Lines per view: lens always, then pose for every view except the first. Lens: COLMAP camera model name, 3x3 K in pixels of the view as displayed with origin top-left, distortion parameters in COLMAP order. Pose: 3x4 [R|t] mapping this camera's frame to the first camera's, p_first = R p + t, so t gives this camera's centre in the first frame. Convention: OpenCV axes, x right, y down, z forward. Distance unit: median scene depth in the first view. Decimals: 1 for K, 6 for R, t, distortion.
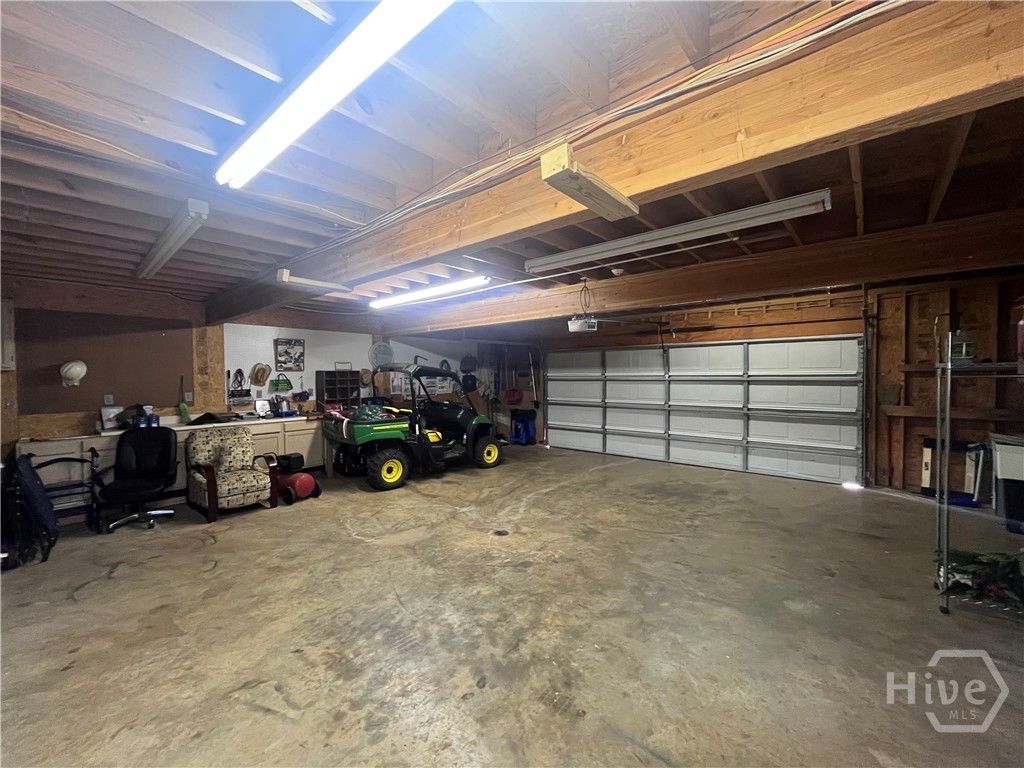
lens RADIAL K [[416.5, 0, 509.6], [0, 416.5, 381.9], [0, 0, 1]] dist [-0.002060, -0.000774]
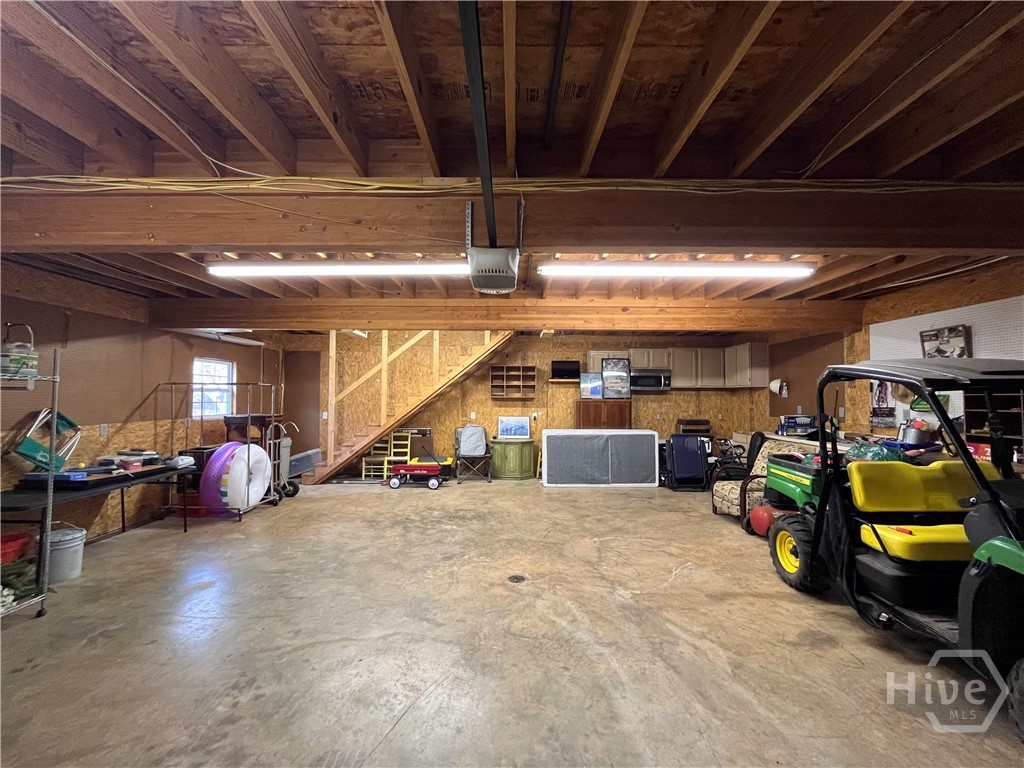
lens RADIAL K [[416.5, 0, 513.5], [0, 416.5, 384.1], [0, 0, 1]] dist [-0.002060, -0.000774]
pose [[-0.751736, -0.012323, -0.659348, 0.473807], [-0.008006, 0.999922, -0.009561, -0.014899], [0.659415, -0.001909, -0.751777, 1.430356]]
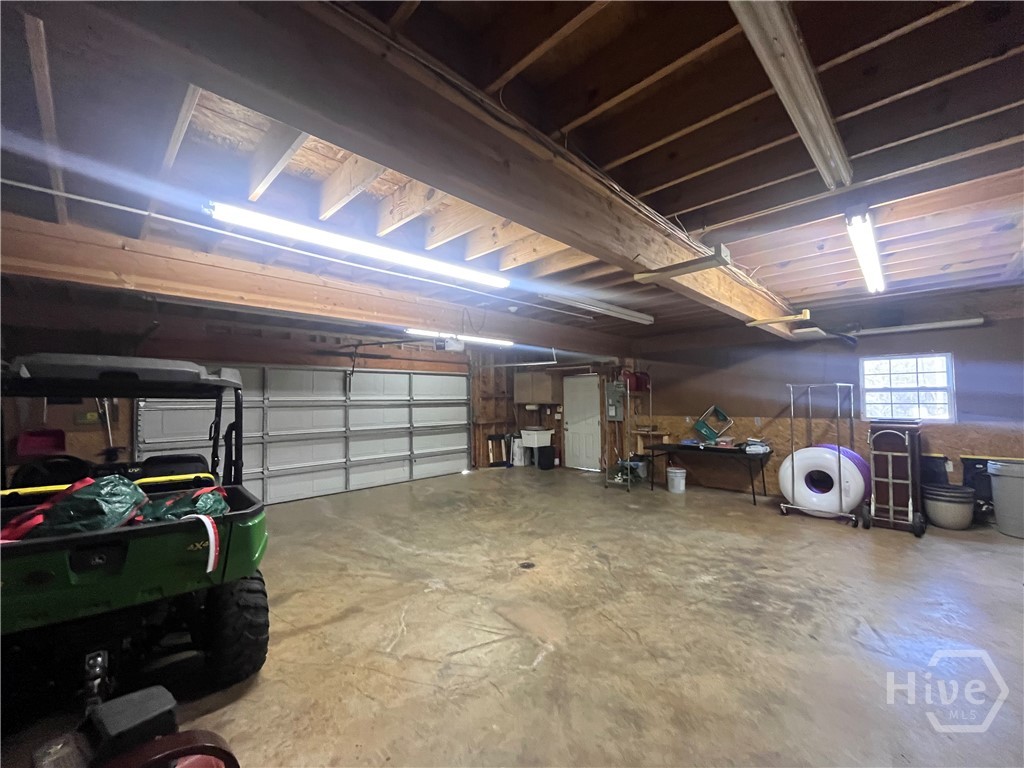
lens RADIAL K [[416.5, 0, 509.7], [0, 416.5, 388.1], [0, 0, 1]] dist [-0.002060, -0.000774]
pose [[0.060281, 0.037247, 0.997486, -0.839188], [0.028694, 0.998826, -0.039031, 0.007226], [-0.997769, 0.030975, 0.059142, 0.858538]]
